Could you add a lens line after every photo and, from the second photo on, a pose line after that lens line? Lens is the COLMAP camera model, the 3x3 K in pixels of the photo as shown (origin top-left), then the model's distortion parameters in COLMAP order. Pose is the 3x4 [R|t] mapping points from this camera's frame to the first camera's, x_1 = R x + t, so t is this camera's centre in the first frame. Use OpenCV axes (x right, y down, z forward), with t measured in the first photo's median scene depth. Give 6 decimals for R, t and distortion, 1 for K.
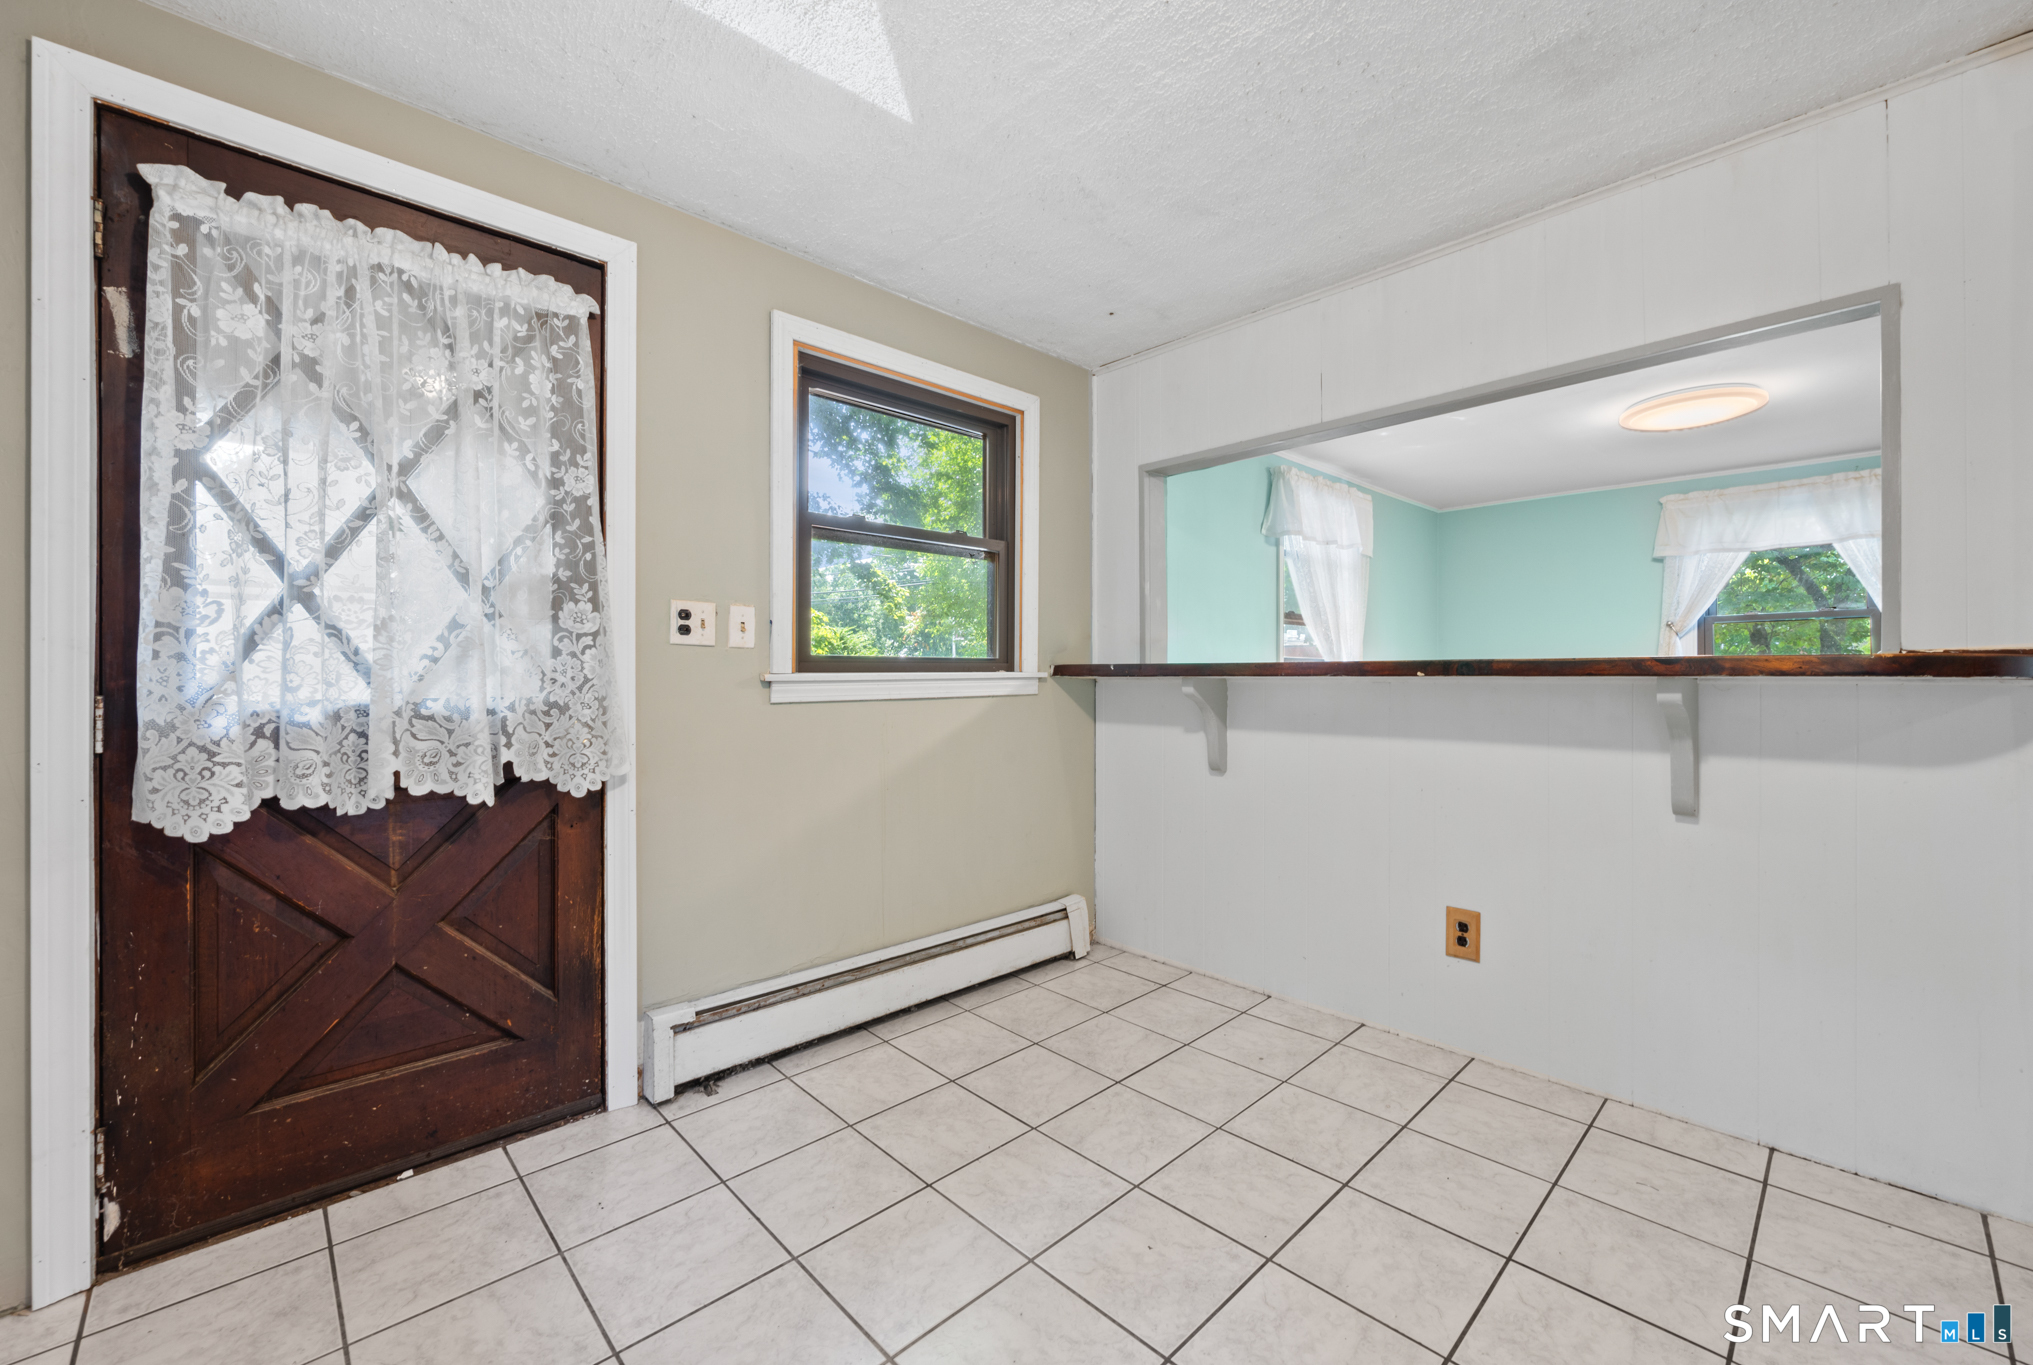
lens RADIAL K [[825.8, 0, 1031.1], [0, 825.8, 673.8], [0, 0, 1]] dist [-0.002662, -0.000064]
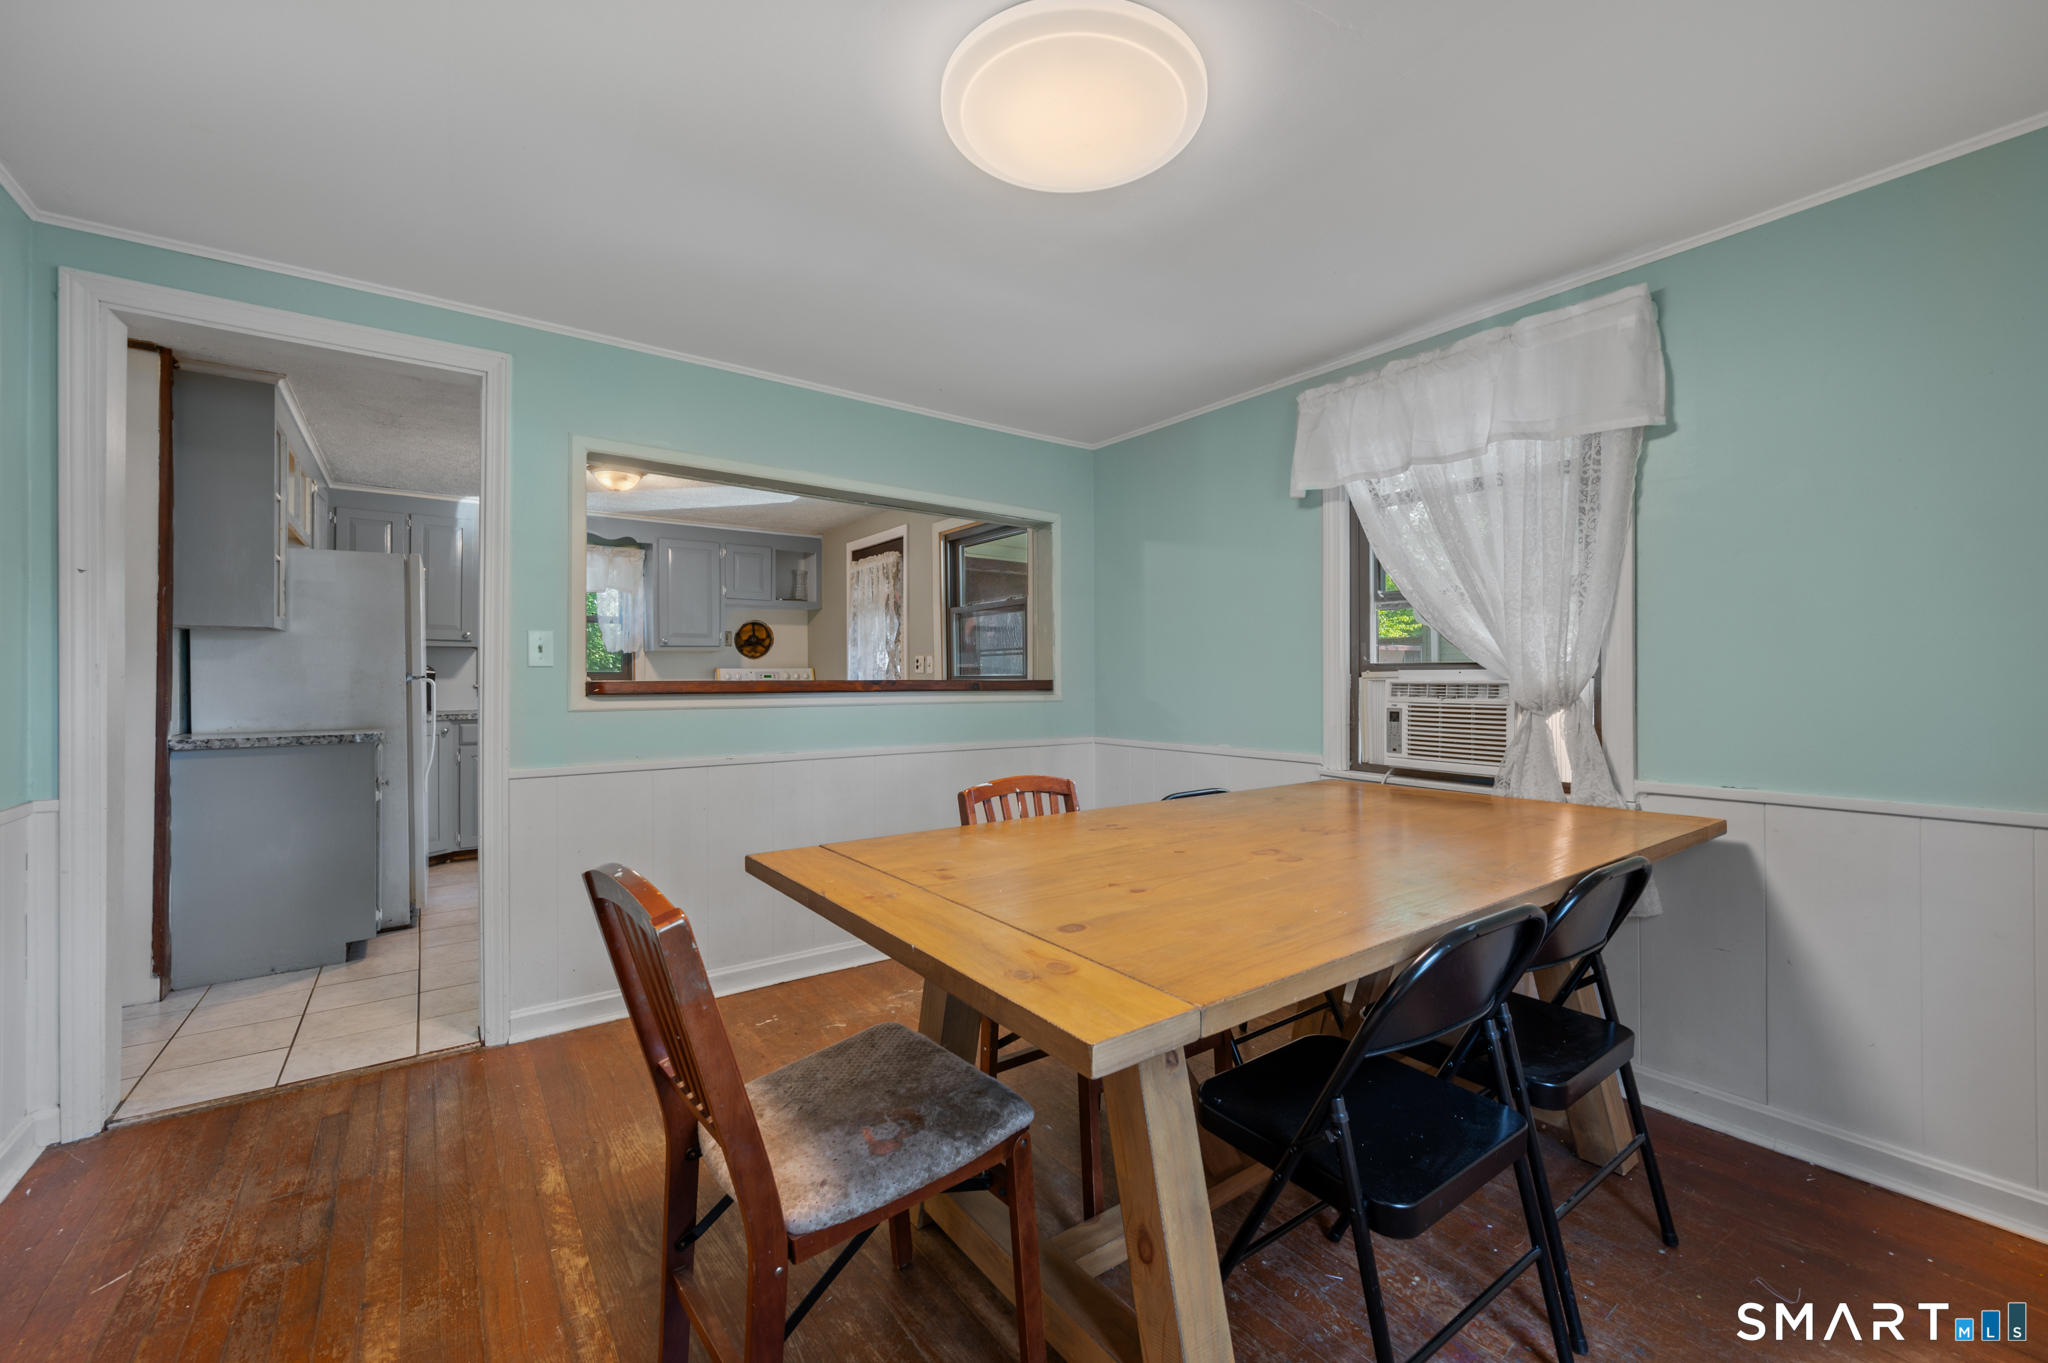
lens RADIAL K [[823.3, 0, 1034.5], [0, 823.3, 683.9], [0, 0, 1]] dist [0.000130, 0.000483]
pose [[-0.133086, 0.006444, -0.991084, 1.739833], [0.000081, 0.999979, 0.006491, -0.015801], [0.991104, 0.000784, -0.133084, 1.450828]]
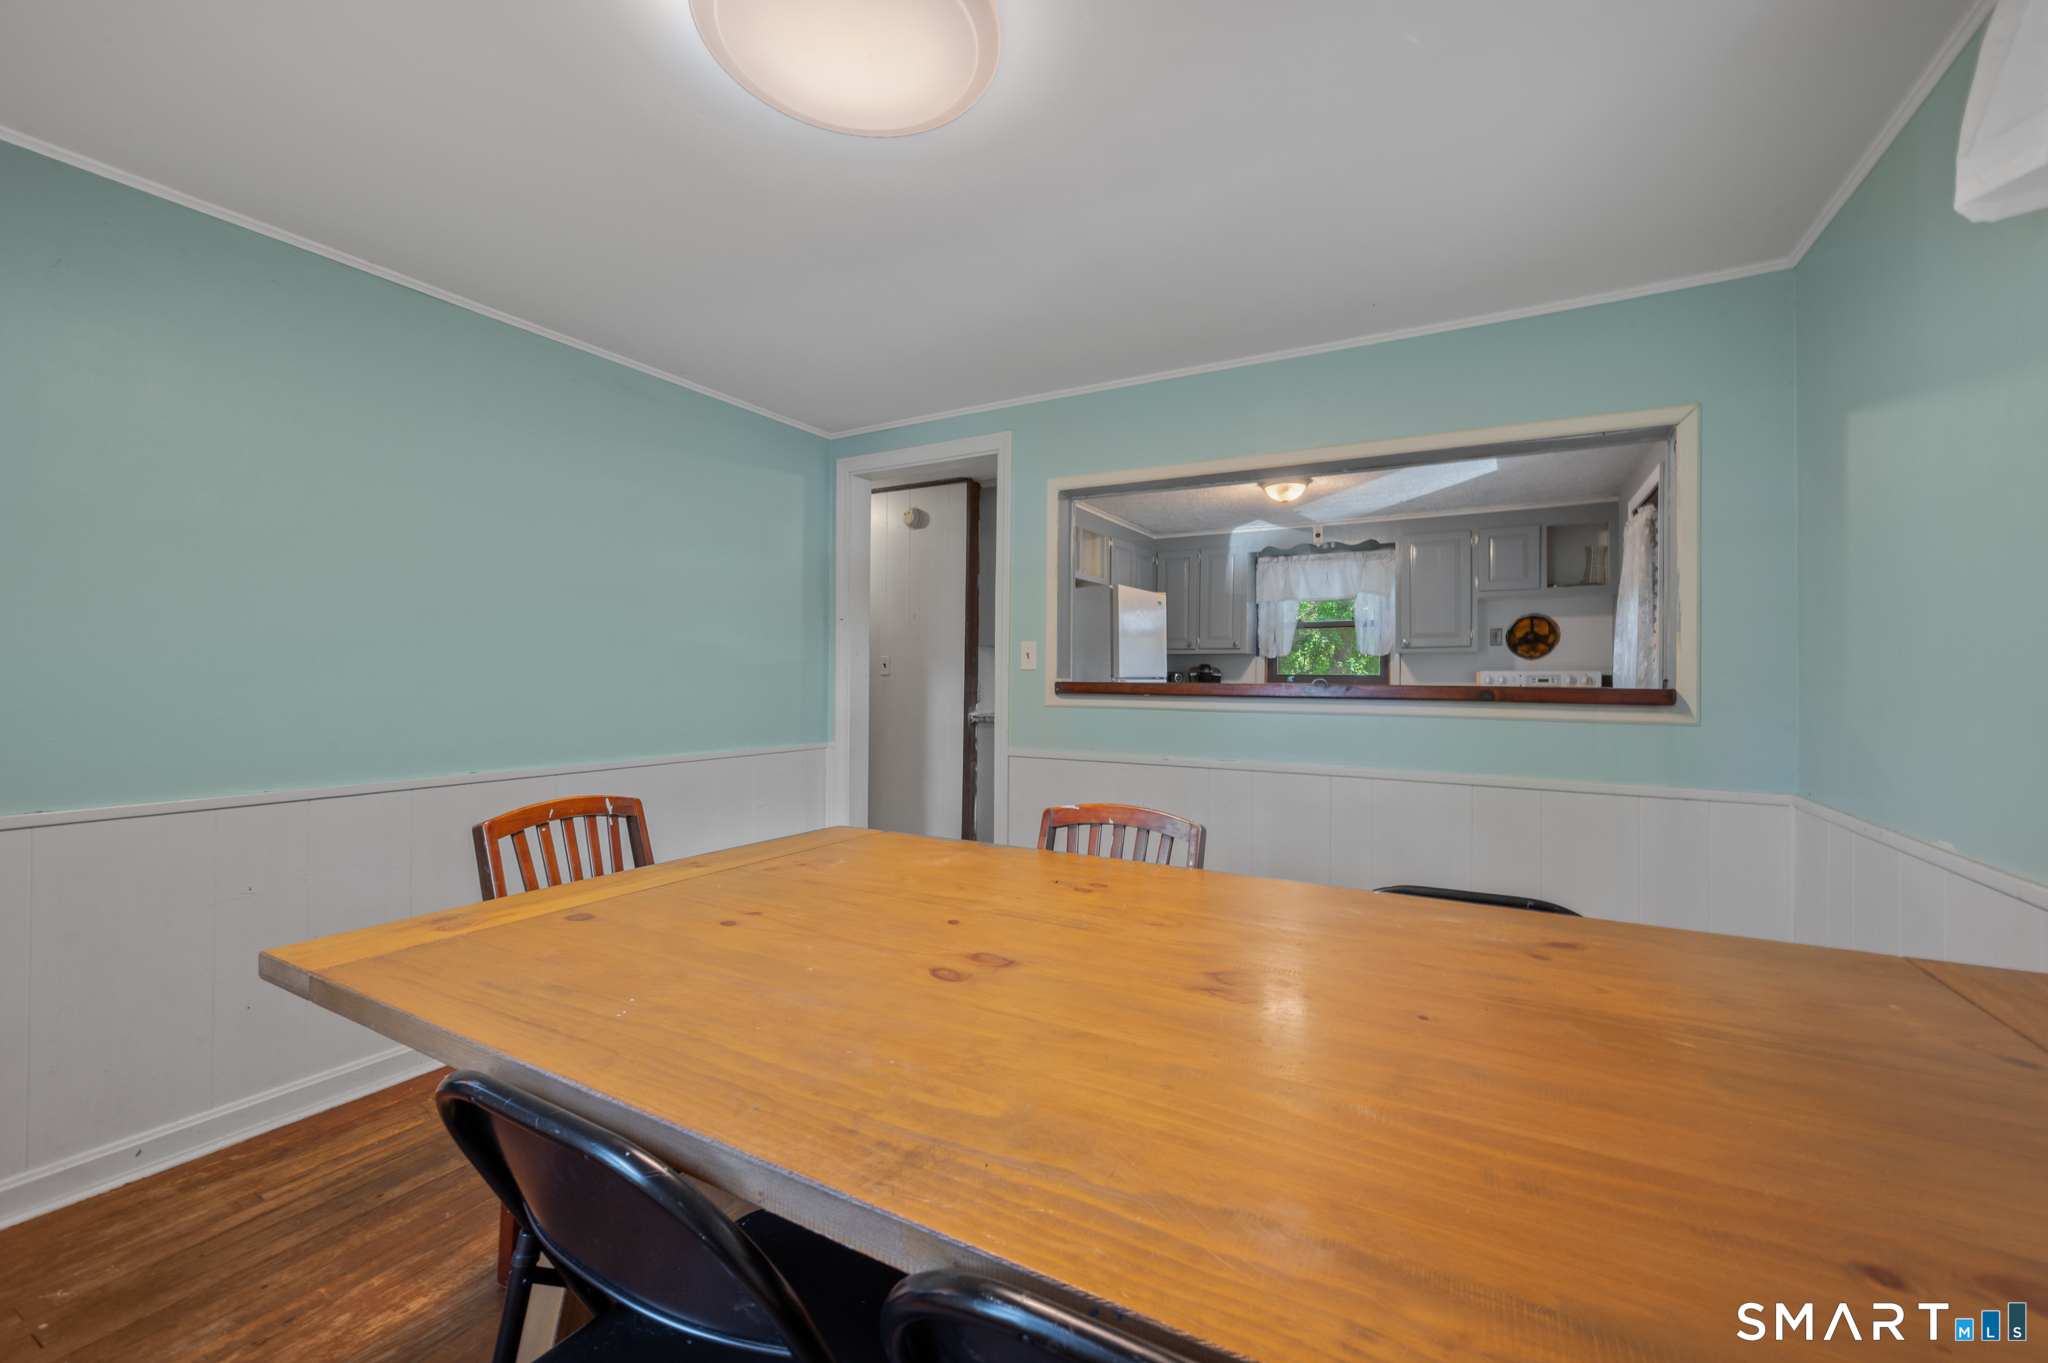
lens RADIAL K [[823.3, 0, 1028.5], [0, 823.3, 669.2], [0, 0, 1]] dist [0.000130, 0.000483]
pose [[-0.959517, -0.011324, -0.281422, 1.155309], [-0.008621, 0.999904, -0.010840, -0.017716], [0.281518, -0.007975, -0.959523, 1.955055]]
